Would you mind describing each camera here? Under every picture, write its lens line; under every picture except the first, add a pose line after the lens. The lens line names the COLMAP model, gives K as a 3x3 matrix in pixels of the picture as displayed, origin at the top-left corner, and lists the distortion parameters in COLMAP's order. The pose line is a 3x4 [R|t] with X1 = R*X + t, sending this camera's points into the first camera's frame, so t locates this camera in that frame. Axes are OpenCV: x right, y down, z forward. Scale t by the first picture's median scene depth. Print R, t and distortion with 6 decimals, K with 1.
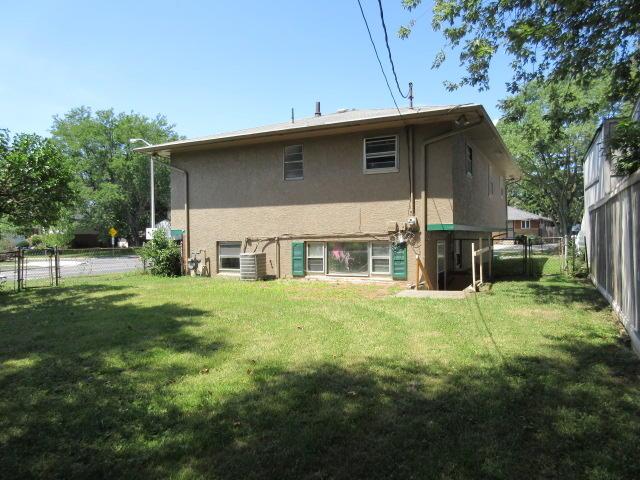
lens RADIAL K [[473.9, 0, 320.0], [0, 473.9, 240.0], [0, 0, 1]] dist [-0.026404, 0.000152]
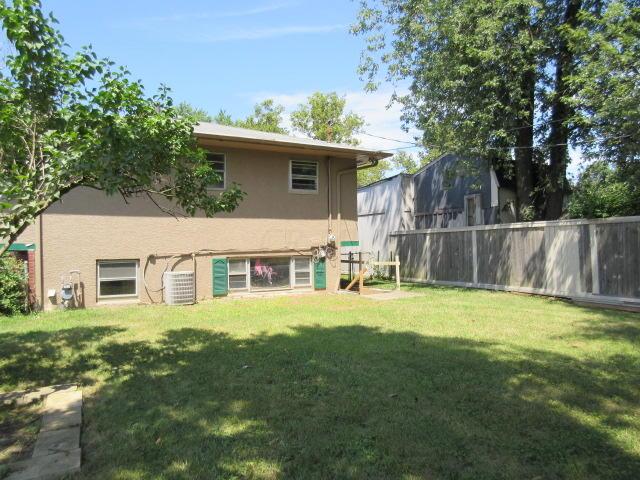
lens RADIAL K [[473.9, 0, 320.0], [0, 473.9, 240.0], [0, 0, 1]] dist [-0.026404, 0.000152]
pose [[0.573203, 0.018315, 0.819208, -0.707436], [0.015904, 0.999313, -0.033470, 0.003200], [-0.819259, 0.032213, 0.572519, 0.323795]]
